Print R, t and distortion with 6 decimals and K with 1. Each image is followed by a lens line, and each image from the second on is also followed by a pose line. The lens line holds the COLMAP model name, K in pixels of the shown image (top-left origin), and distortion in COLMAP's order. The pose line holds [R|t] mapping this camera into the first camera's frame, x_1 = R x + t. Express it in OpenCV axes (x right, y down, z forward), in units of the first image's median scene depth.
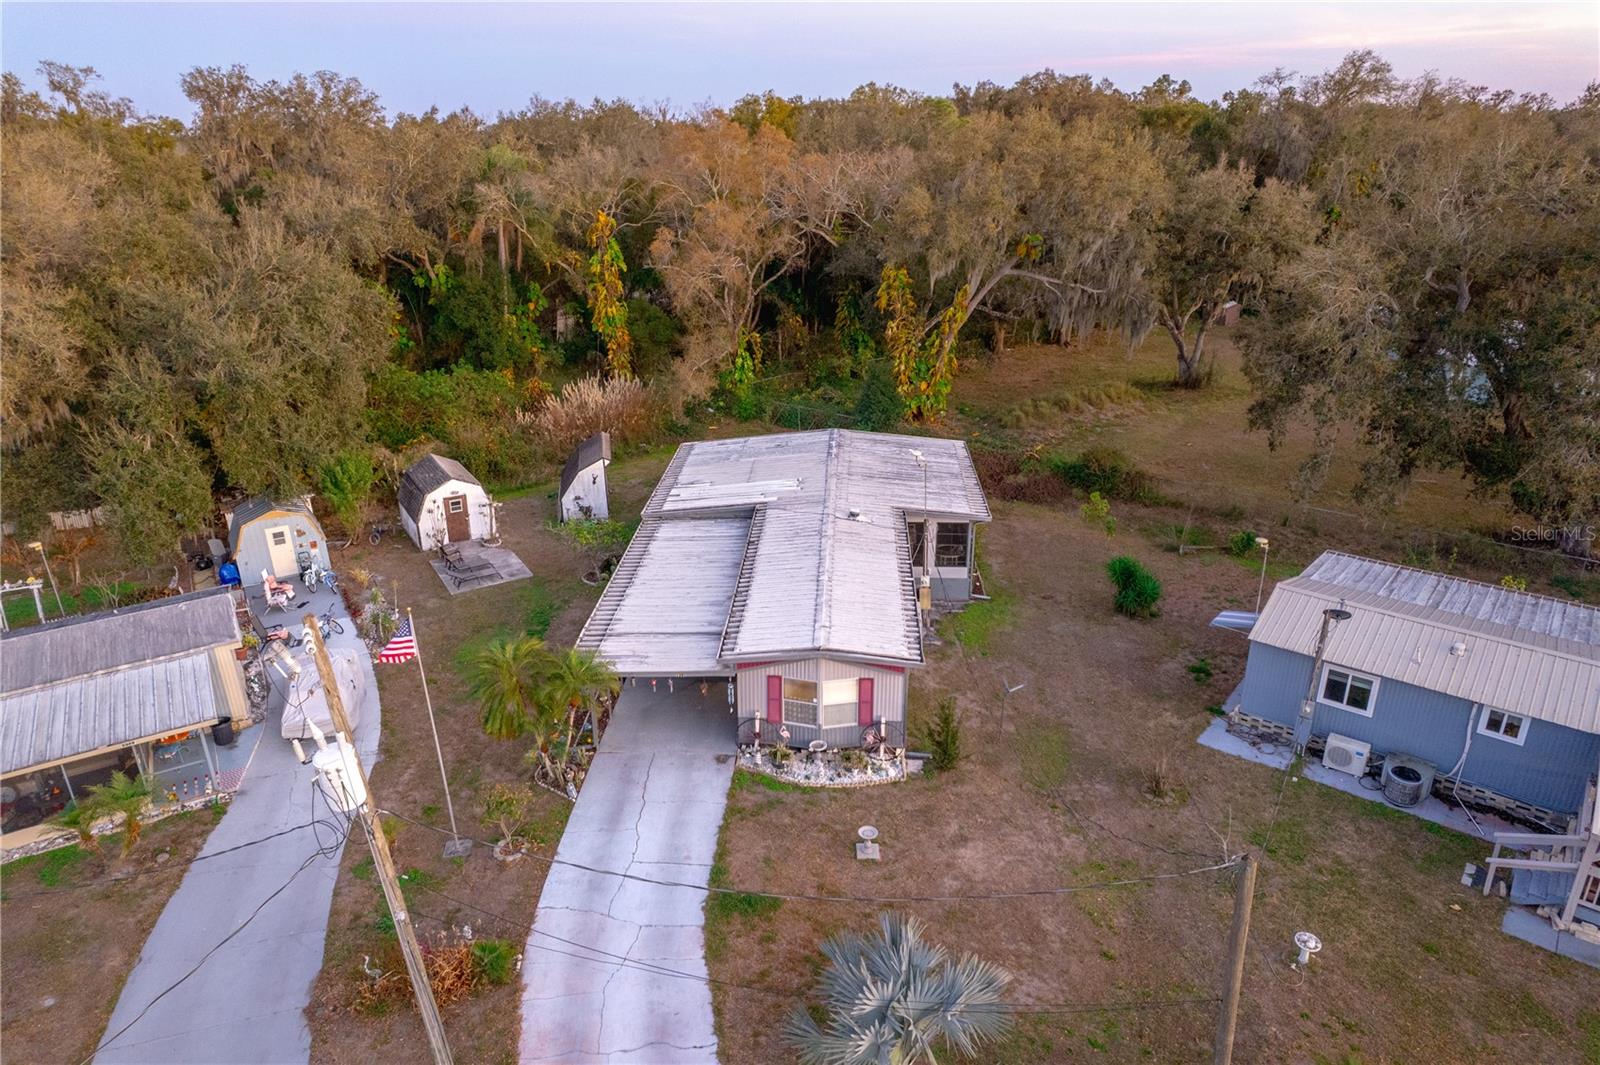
lens RADIAL K [[997.8, 0, 812.5], [0, 997.8, 540.8], [0, 0, 1]] dist [-0.024927, 0.020533]
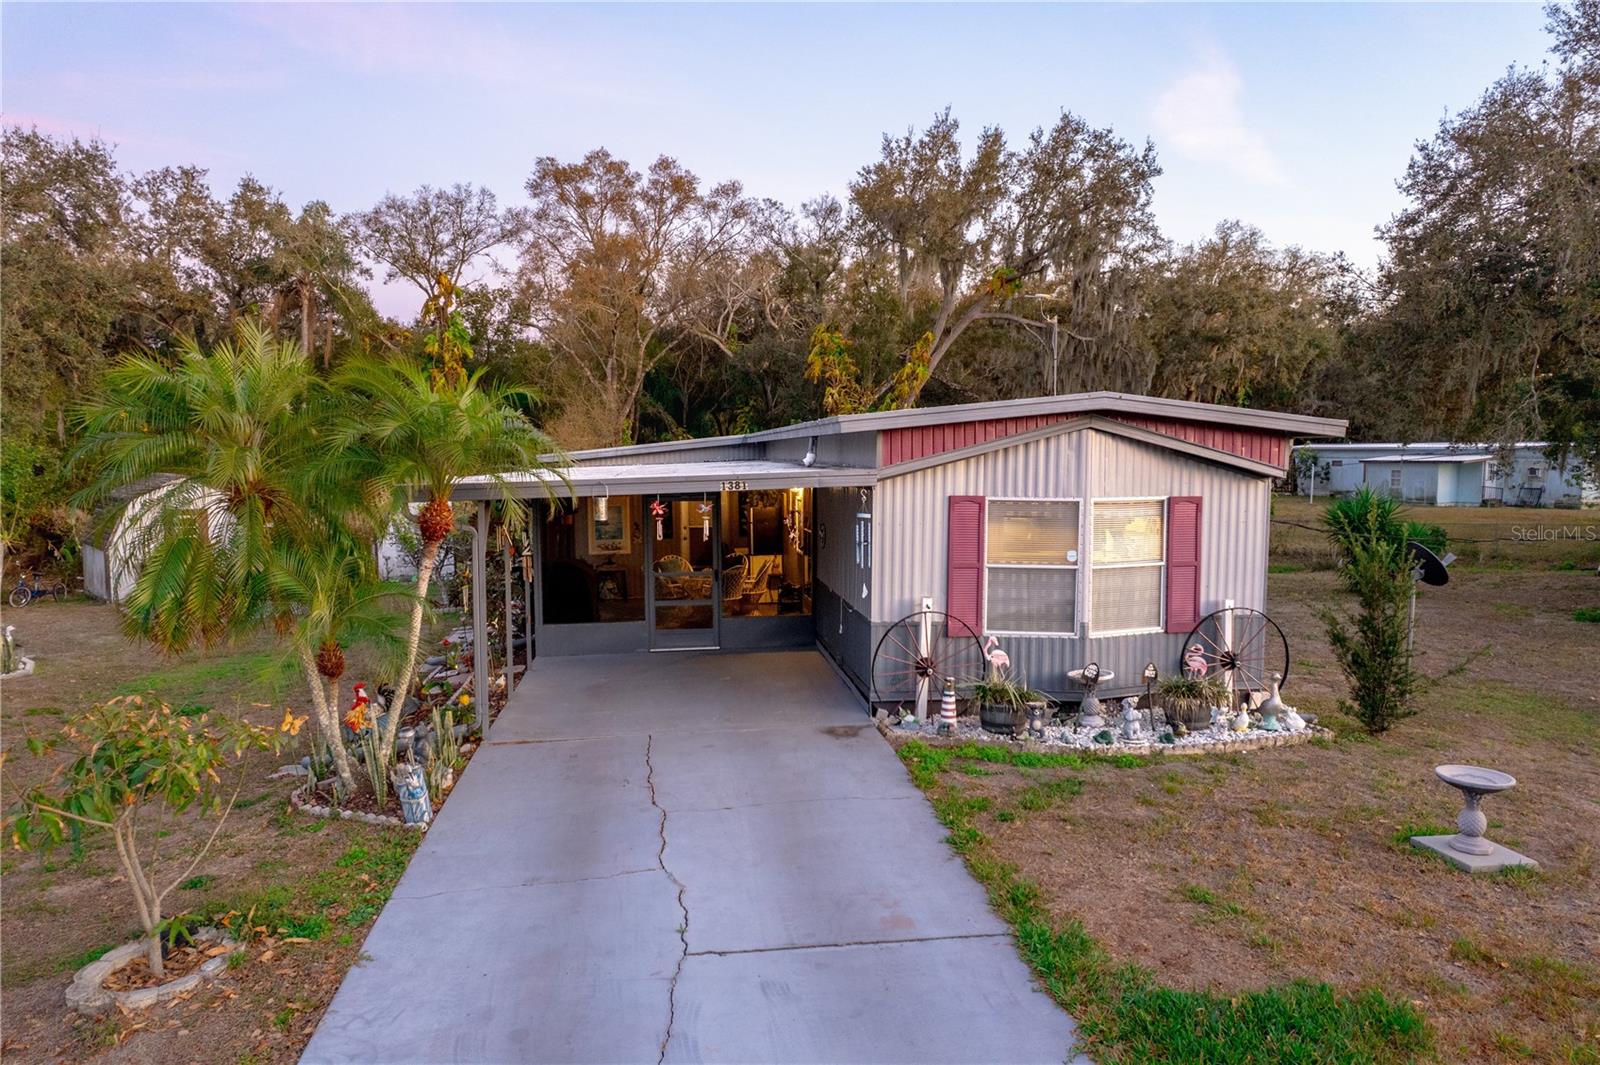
lens RADIAL K [[997.8, 0, 802.9], [0, 997.8, 586.2], [0, 0, 1]] dist [-0.024927, 0.020533]
pose [[0.985077, -0.031305, 0.169241, -0.165461], [0.073861, 0.965059, -0.251407, 0.258529], [-0.155458, 0.260156, 0.952970, 0.640281]]
